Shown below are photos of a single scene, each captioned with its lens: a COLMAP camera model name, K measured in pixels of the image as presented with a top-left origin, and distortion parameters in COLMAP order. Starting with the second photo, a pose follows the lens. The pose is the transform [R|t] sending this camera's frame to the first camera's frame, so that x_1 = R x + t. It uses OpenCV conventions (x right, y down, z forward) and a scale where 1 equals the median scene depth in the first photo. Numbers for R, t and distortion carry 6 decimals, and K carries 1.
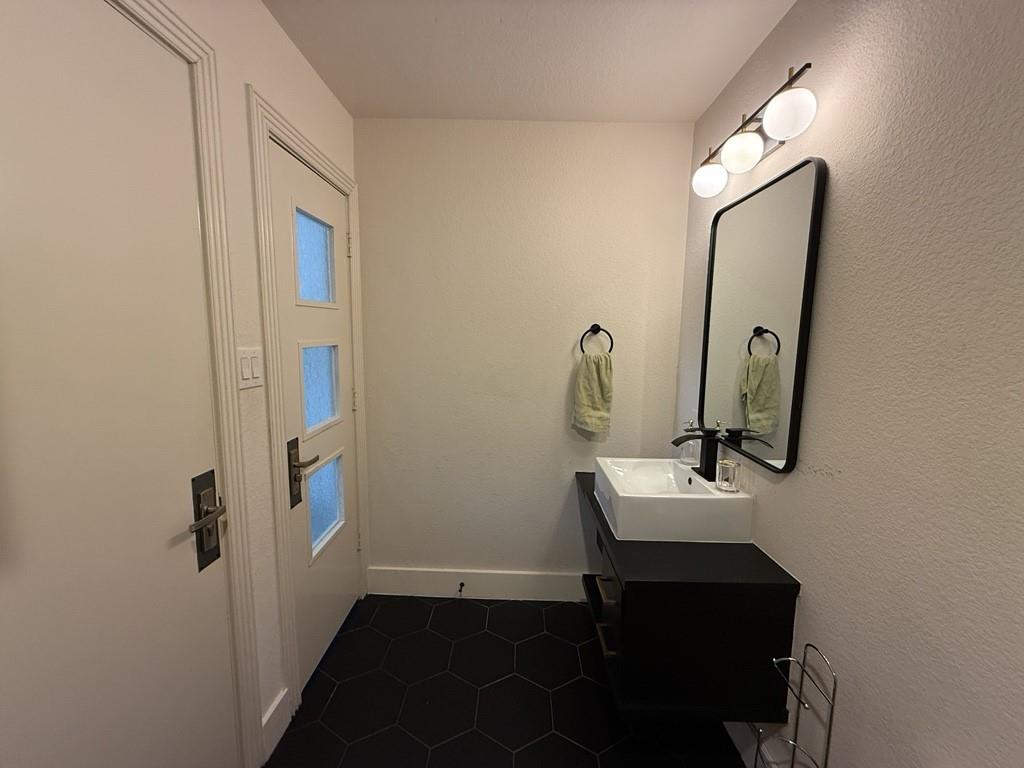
lens RADIAL K [[407.5, 0, 514.4], [0, 407.5, 386.7], [0, 0, 1]] dist [0.000572, 0.000103]
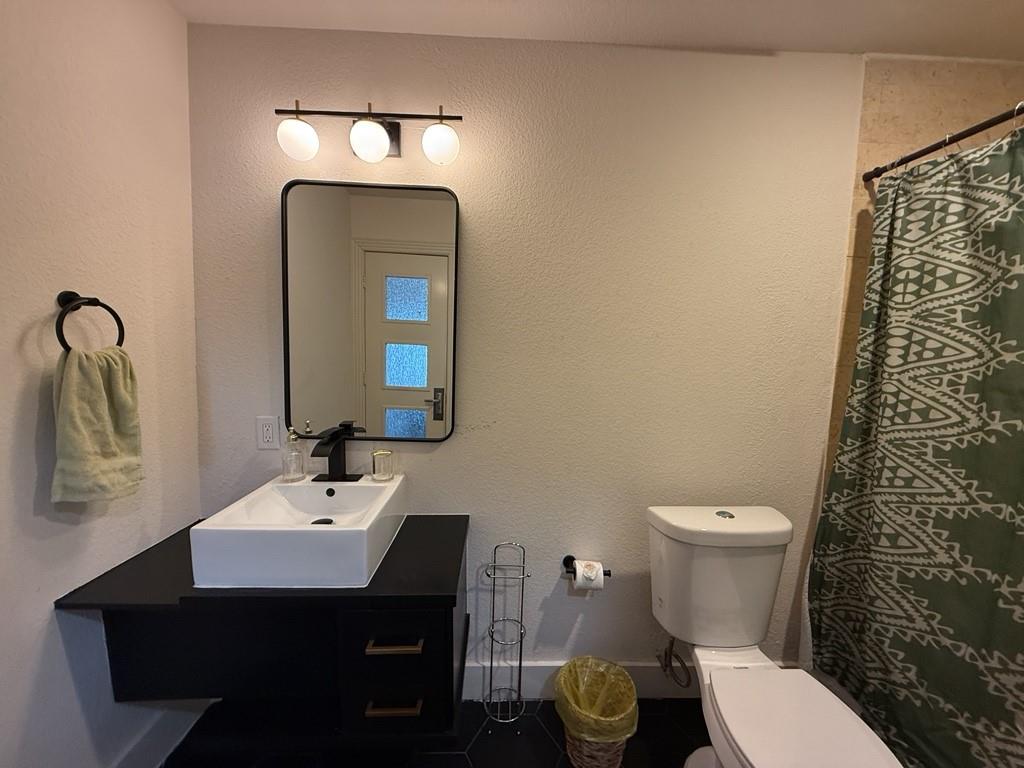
lens RADIAL K [[407.5, 0, 517.5], [0, 407.5, 380.8], [0, 0, 1]] dist [0.000572, 0.000103]
pose [[-0.042431, -0.110600, 0.992959, -0.337202], [0.093995, 0.989004, 0.114176, -0.051621], [-0.994668, 0.098178, -0.031568, 0.487859]]
